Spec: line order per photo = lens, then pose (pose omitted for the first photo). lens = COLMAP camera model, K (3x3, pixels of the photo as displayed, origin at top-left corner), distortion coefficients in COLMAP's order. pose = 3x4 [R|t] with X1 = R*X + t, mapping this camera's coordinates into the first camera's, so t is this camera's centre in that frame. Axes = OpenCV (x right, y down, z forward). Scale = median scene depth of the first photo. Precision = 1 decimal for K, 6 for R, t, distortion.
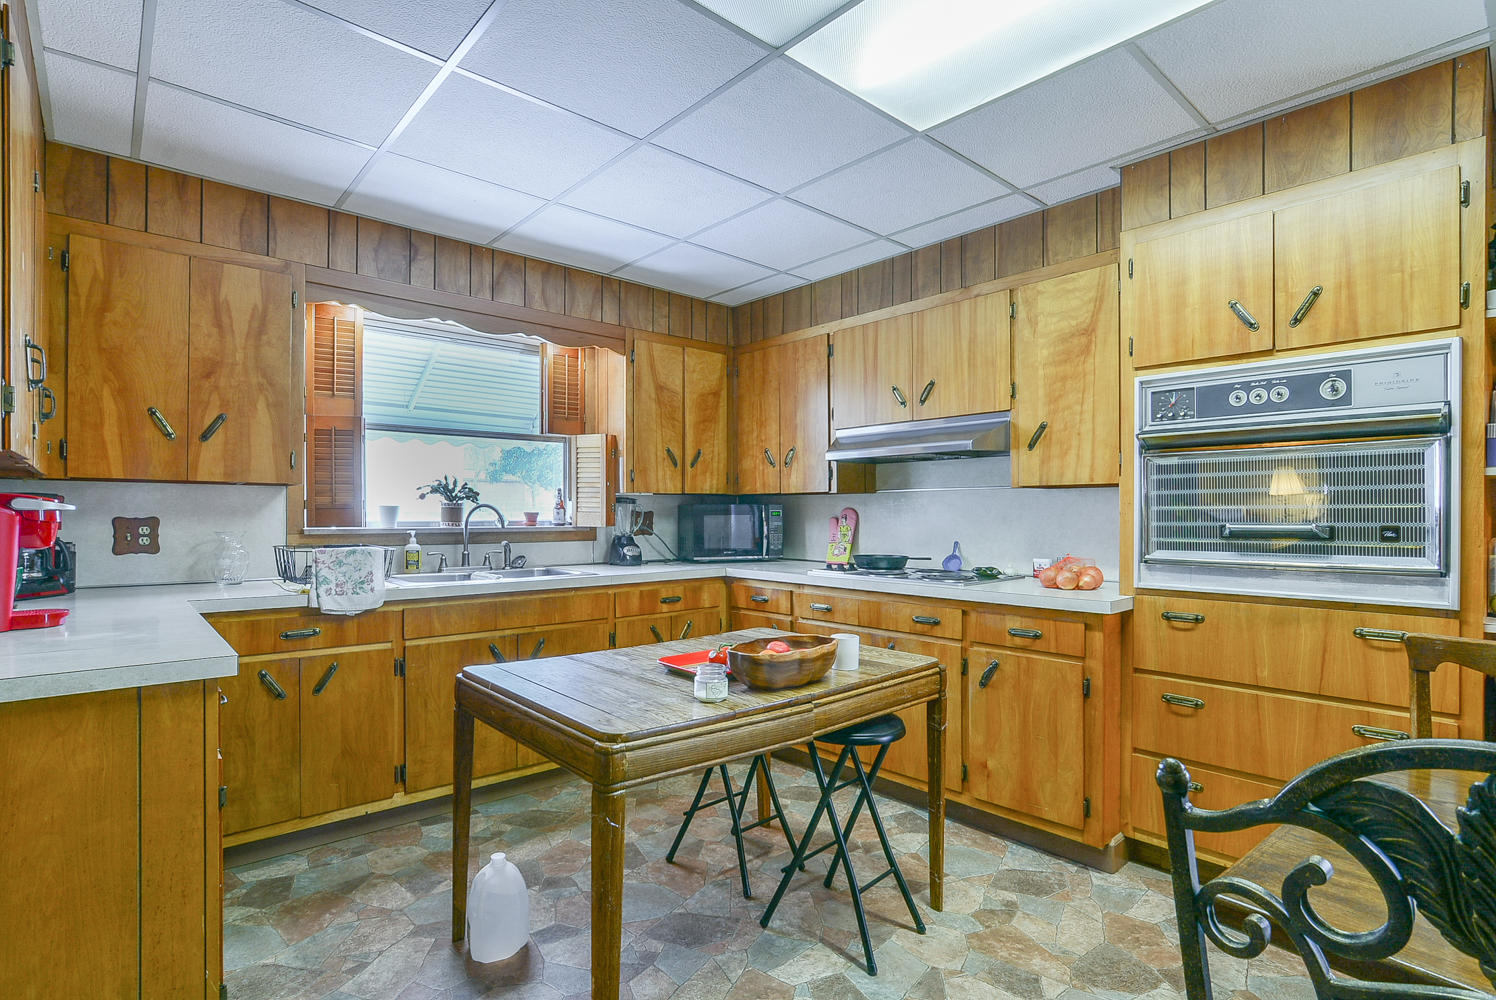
lens RADIAL K [[748.9, 0, 742.4], [0, 748.9, 511.0], [0, 0, 1]] dist [-0.017598, 0.000029]
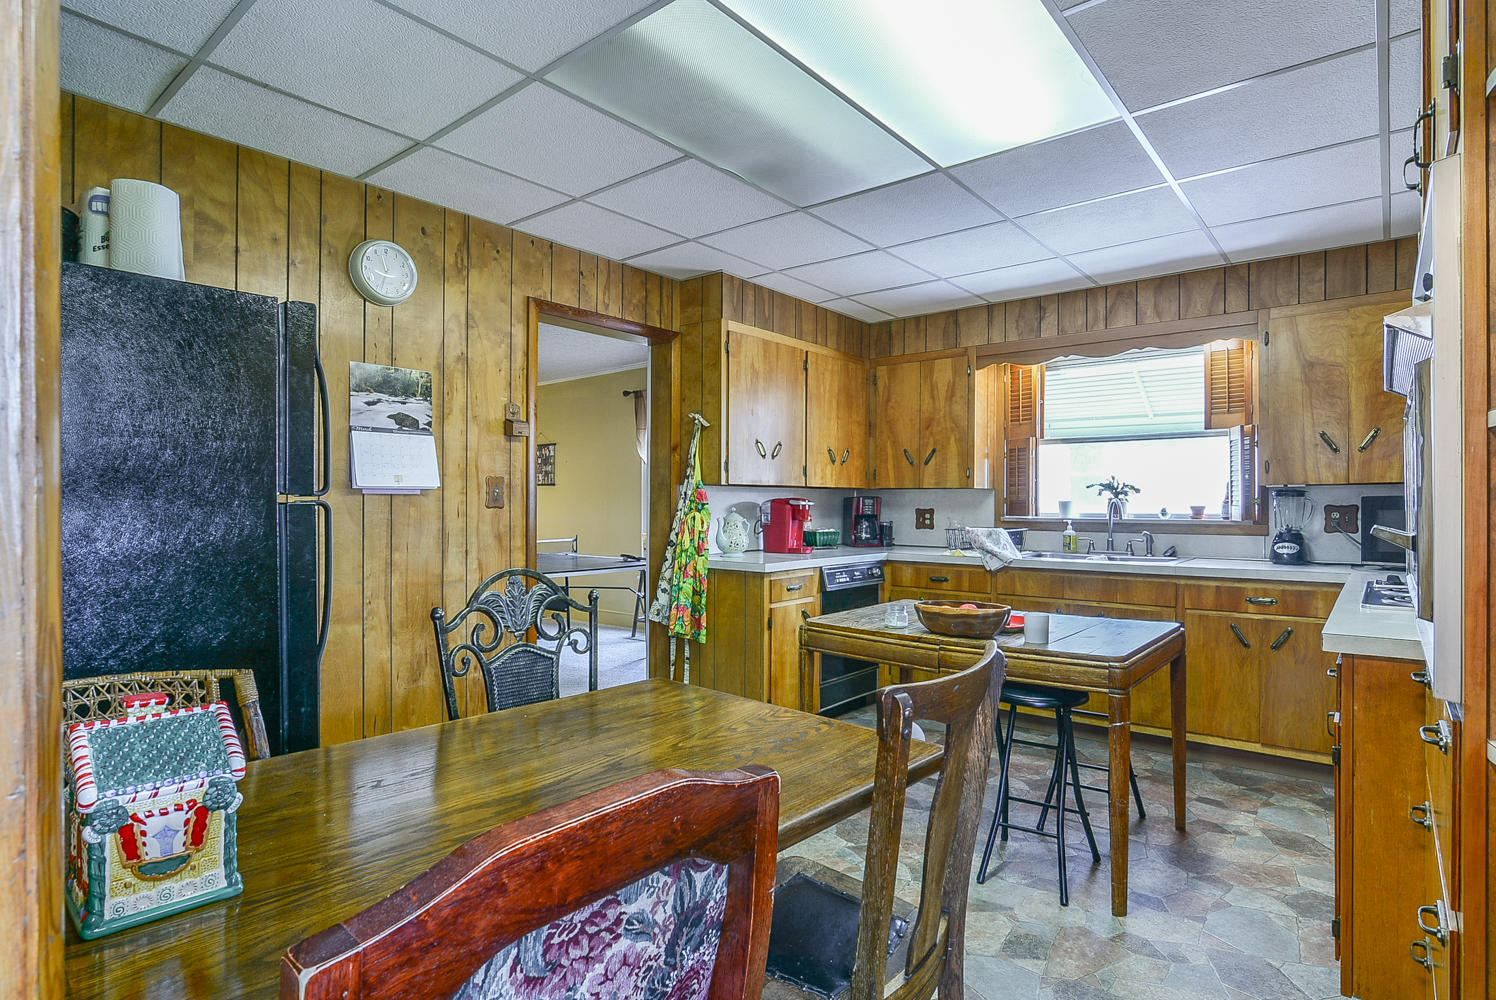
lens RADIAL K [[748.9, 0, 738.5], [0, 748.9, 504.7], [0, 0, 1]] dist [-0.017598, 0.000029]
pose [[0.142455, -0.001692, -0.989800, 0.909163], [0.000912, 0.999998, -0.001578, 0.001537], [0.989801, -0.000678, 0.142457, 0.294102]]
